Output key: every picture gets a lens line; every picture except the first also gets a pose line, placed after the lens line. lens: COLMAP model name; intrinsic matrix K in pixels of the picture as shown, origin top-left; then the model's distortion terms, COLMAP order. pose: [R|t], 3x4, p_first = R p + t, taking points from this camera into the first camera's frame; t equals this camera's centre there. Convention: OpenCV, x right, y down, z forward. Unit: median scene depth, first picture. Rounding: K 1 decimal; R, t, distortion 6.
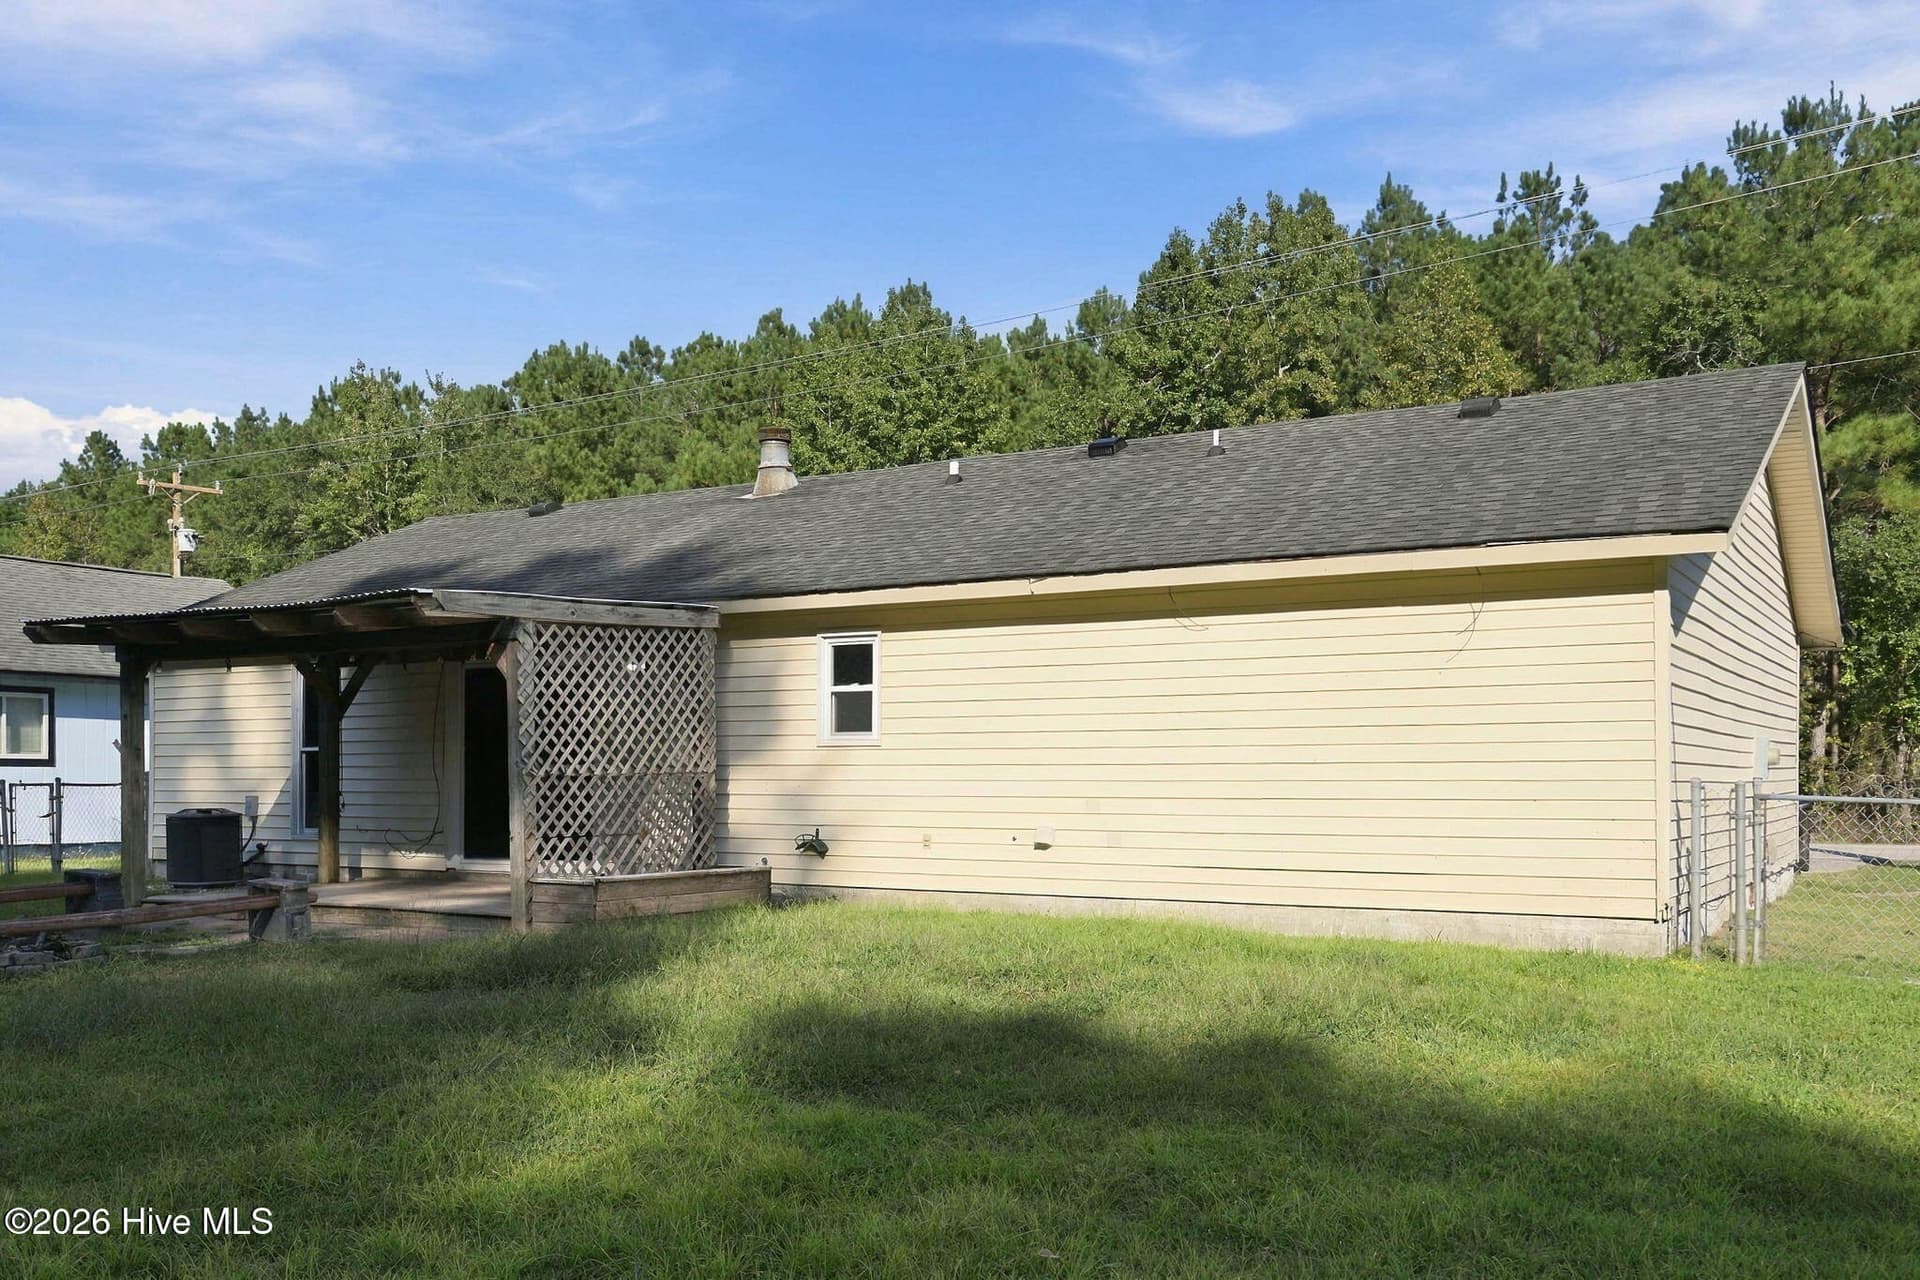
lens RADIAL K [[1715.0, 0, 978.9], [0, 1715.0, 738.3], [0, 0, 1]] dist [0.003979, -0.015984]
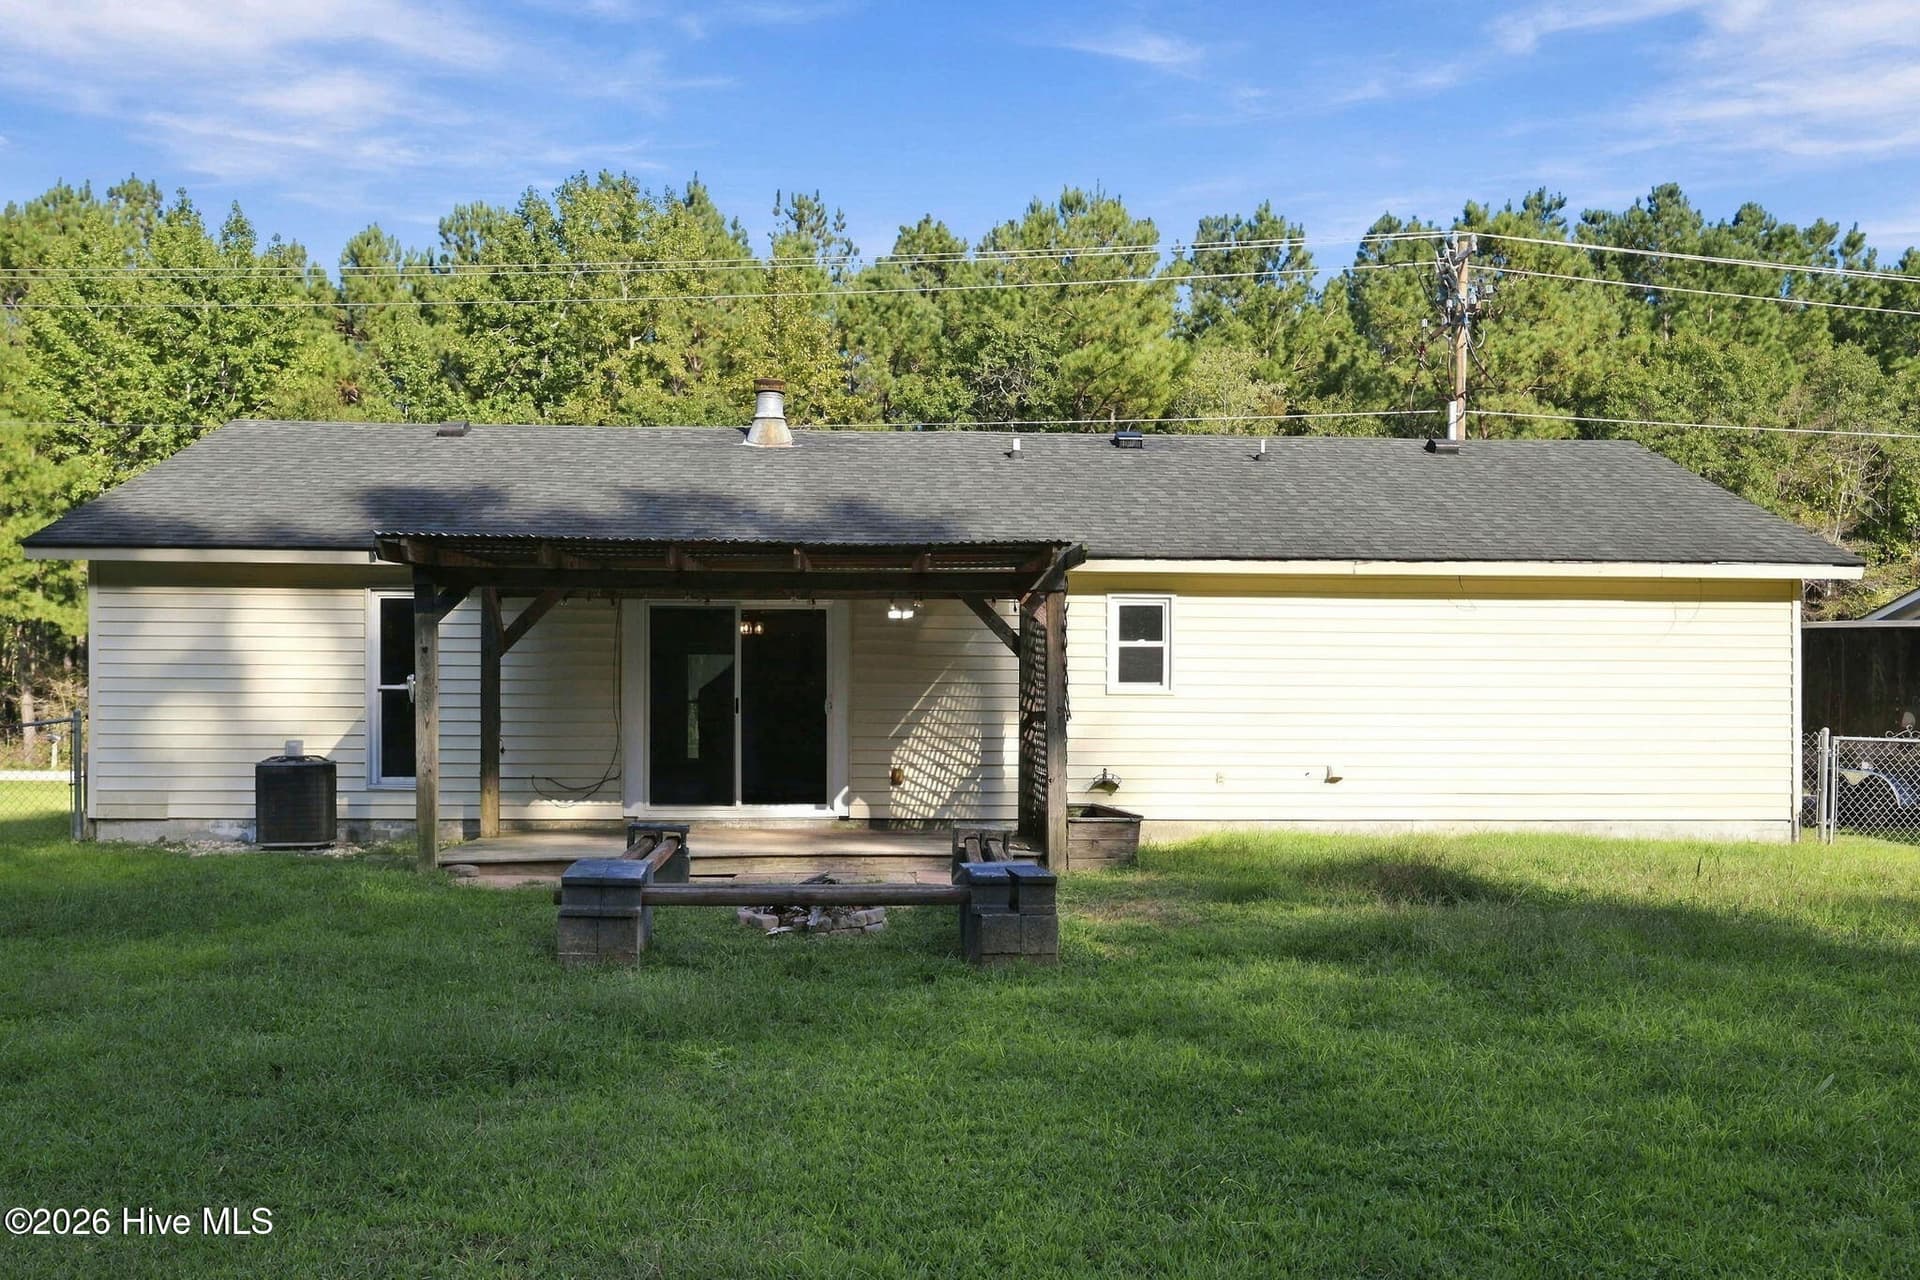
lens RADIAL K [[1604.3, 0, 972.7], [0, 1604.3, 657.6], [0, 0, 1]] dist [0.010322, -0.003212]
pose [[0.827608, 0.025752, 0.560715, -0.642728], [-0.017413, 0.999644, -0.020209, 0.002790], [-0.561036, 0.006961, 0.827762, 0.156912]]
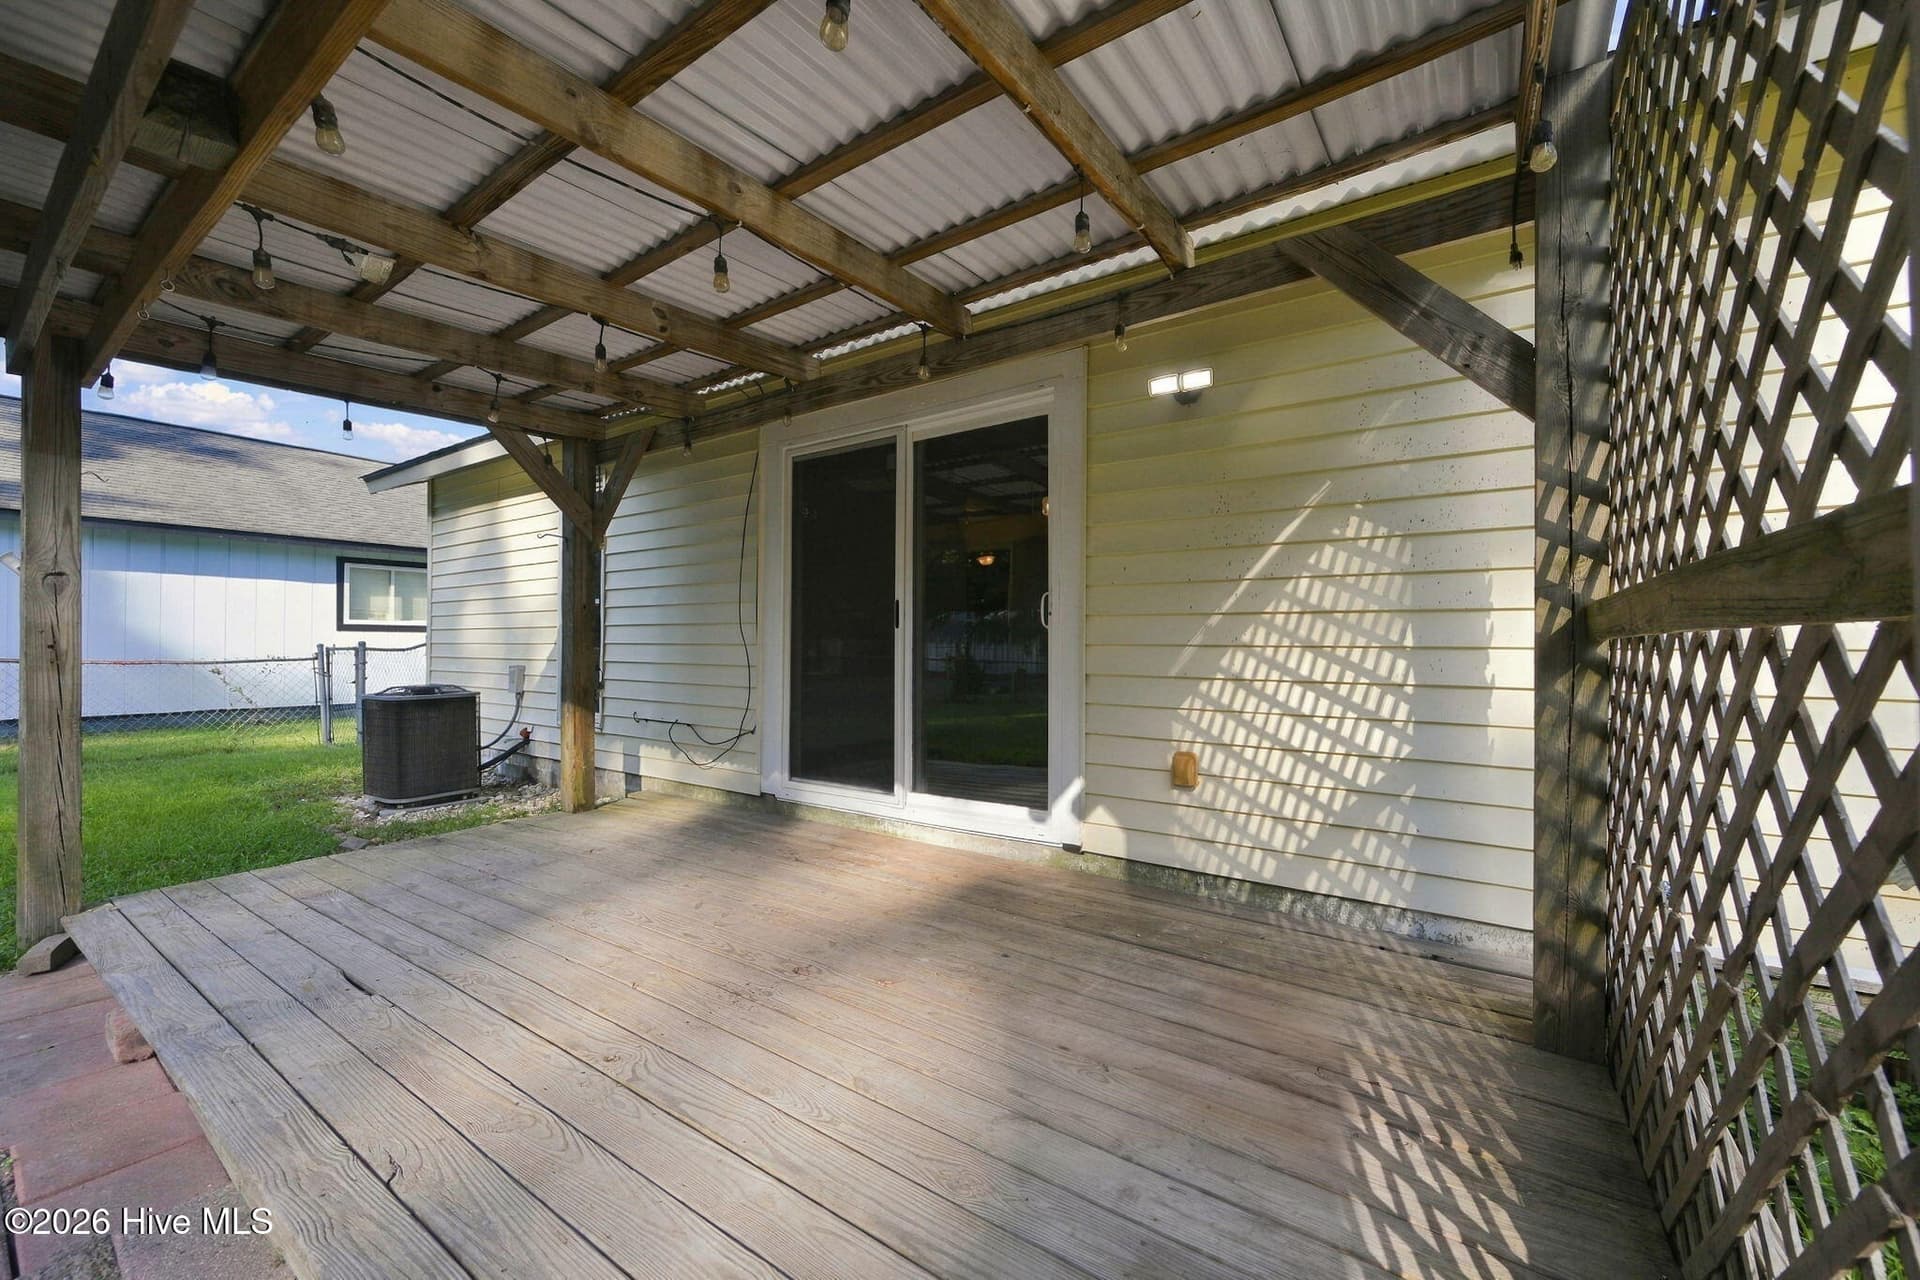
lens RADIAL K [[763.5, 0, 961.5], [0, 763.5, 647.0], [0, 0, 1]] dist [-0.001341, 0.000160]
pose [[0.997434, -0.001247, -0.071582, -0.218796], [0.003623, 0.999446, 0.033070, 0.016246], [0.071501, -0.033245, 0.996886, 0.731252]]
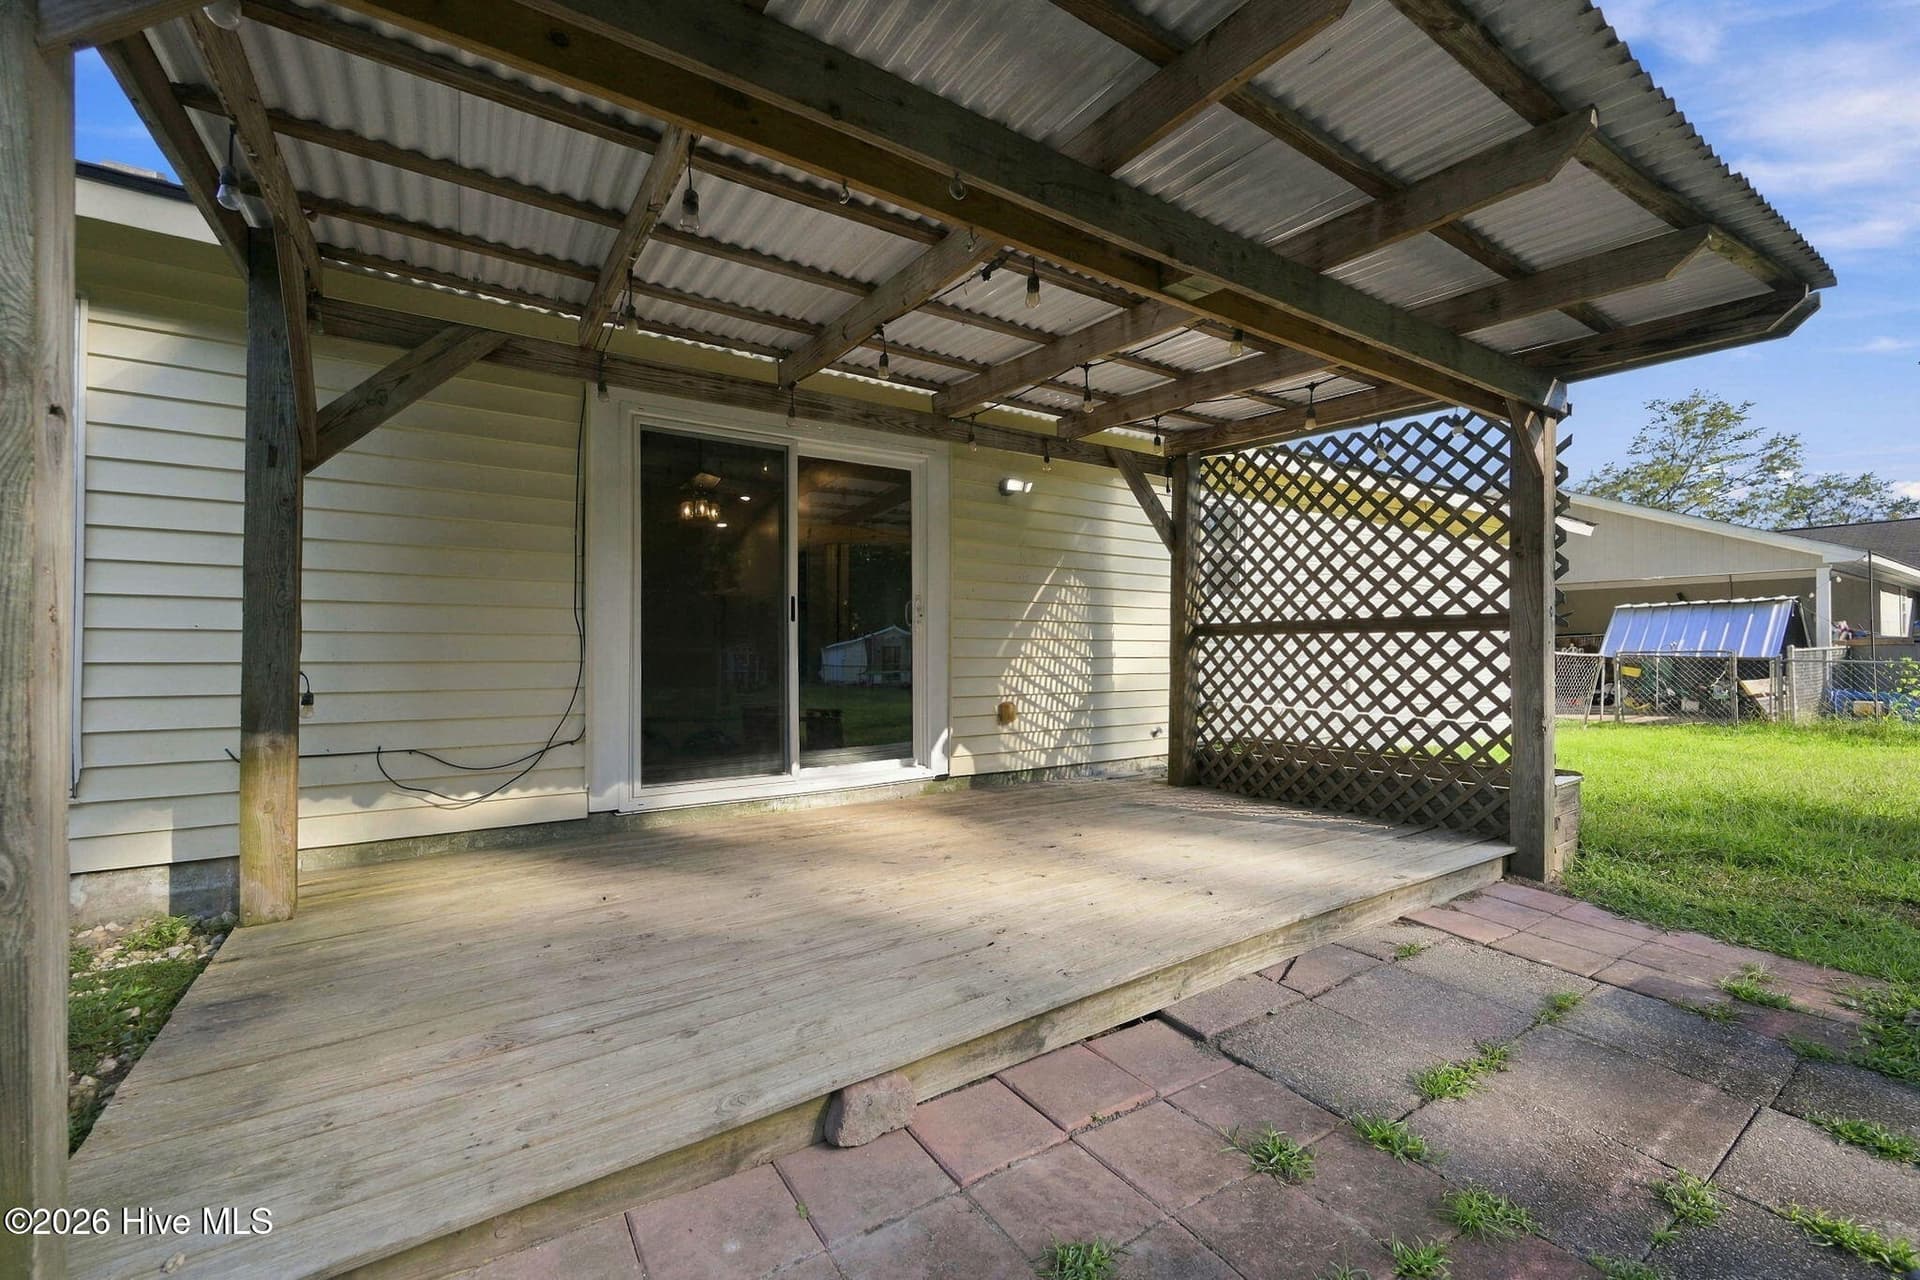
lens RADIAL K [[763.5, 0, 958.0], [0, 763.5, 640.8], [0, 0, 1]] dist [-0.001341, 0.000160]
pose [[0.449883, 0.006083, 0.893067, -0.458642], [-0.023462, 0.999712, 0.005010, 0.021735], [-0.892779, -0.023207, 0.449896, 0.794499]]
